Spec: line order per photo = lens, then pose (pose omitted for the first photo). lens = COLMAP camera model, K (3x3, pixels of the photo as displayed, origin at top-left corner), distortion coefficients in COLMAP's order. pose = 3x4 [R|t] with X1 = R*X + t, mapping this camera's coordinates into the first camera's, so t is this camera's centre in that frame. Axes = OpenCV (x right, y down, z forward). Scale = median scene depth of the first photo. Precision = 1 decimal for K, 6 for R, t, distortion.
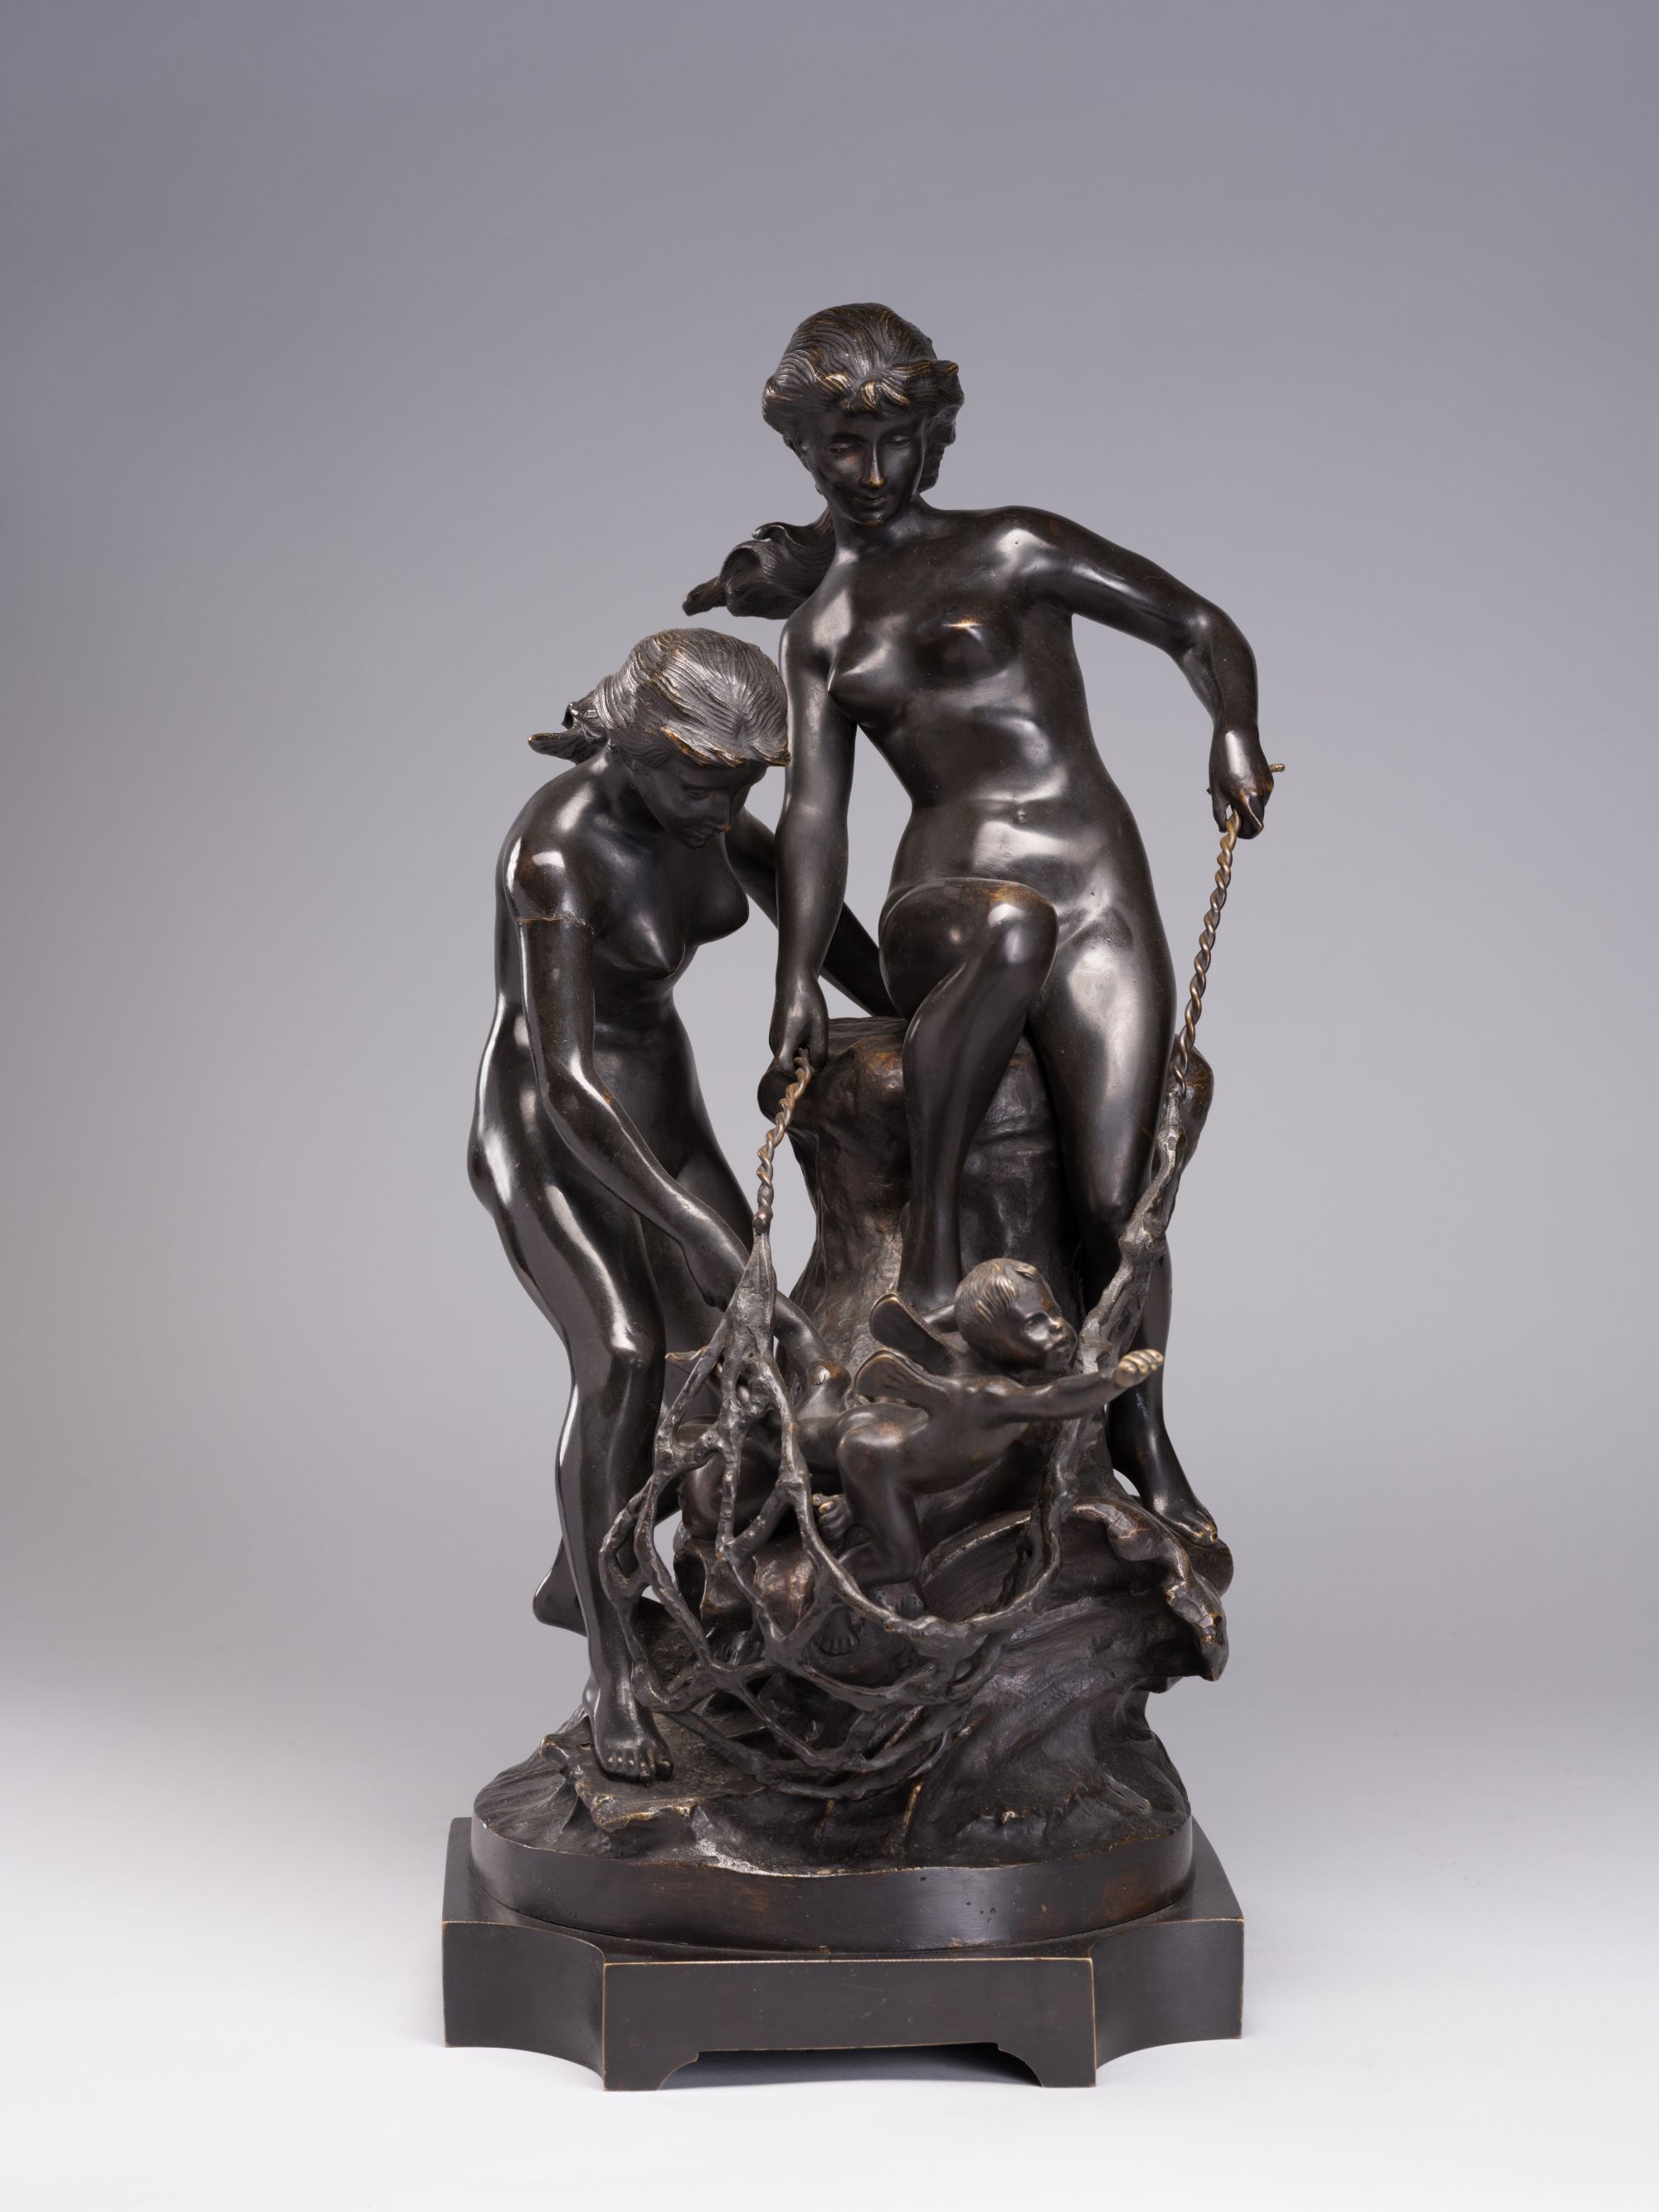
lens RADIAL K [[6220.9, 0, 830.5], [0, 6220.9, 1125.5], [0, 0, 1]] dist [0.380882, 0.000000]
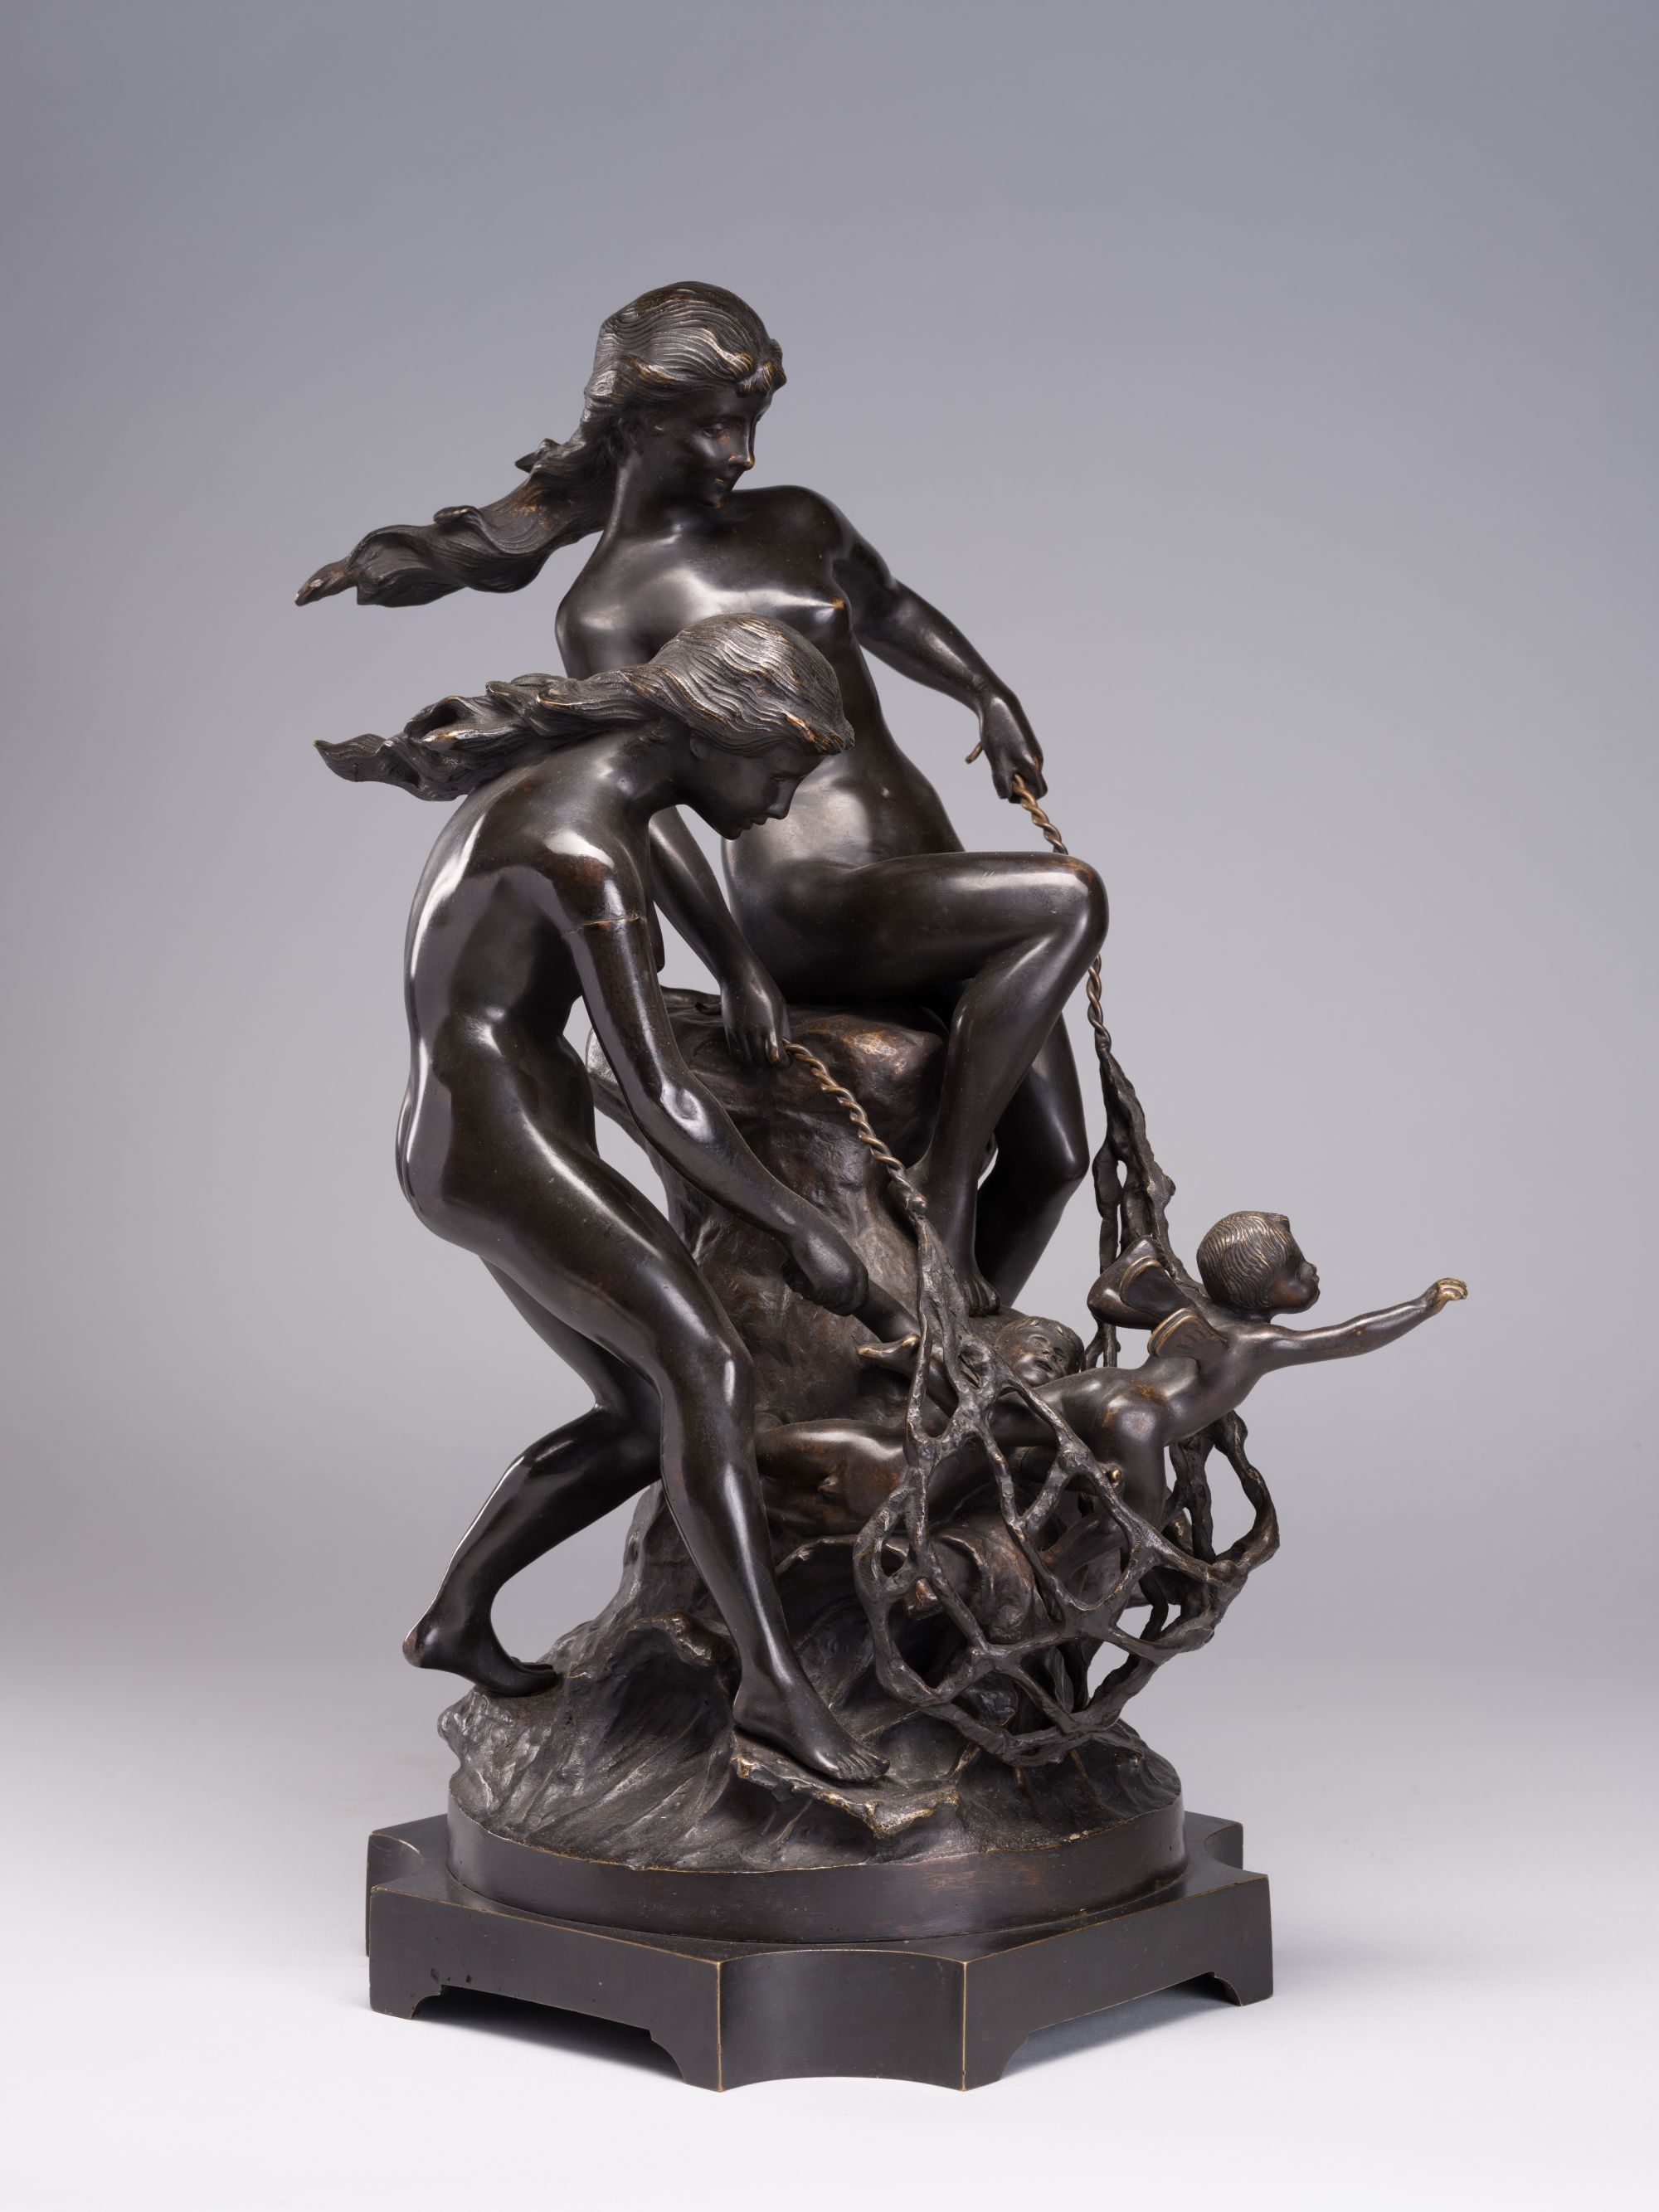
lens RADIAL K [[6220.9, 0, 825.5], [0, 6220.9, 1095.3], [0, 0, 1]] dist [0.380882, 0.000000]
pose [[0.712054, -0.086973, 0.696717, -0.711507], [0.087175, 0.995571, 0.035187, -0.038162], [-0.696692, 0.035681, 0.716482, 0.295798]]
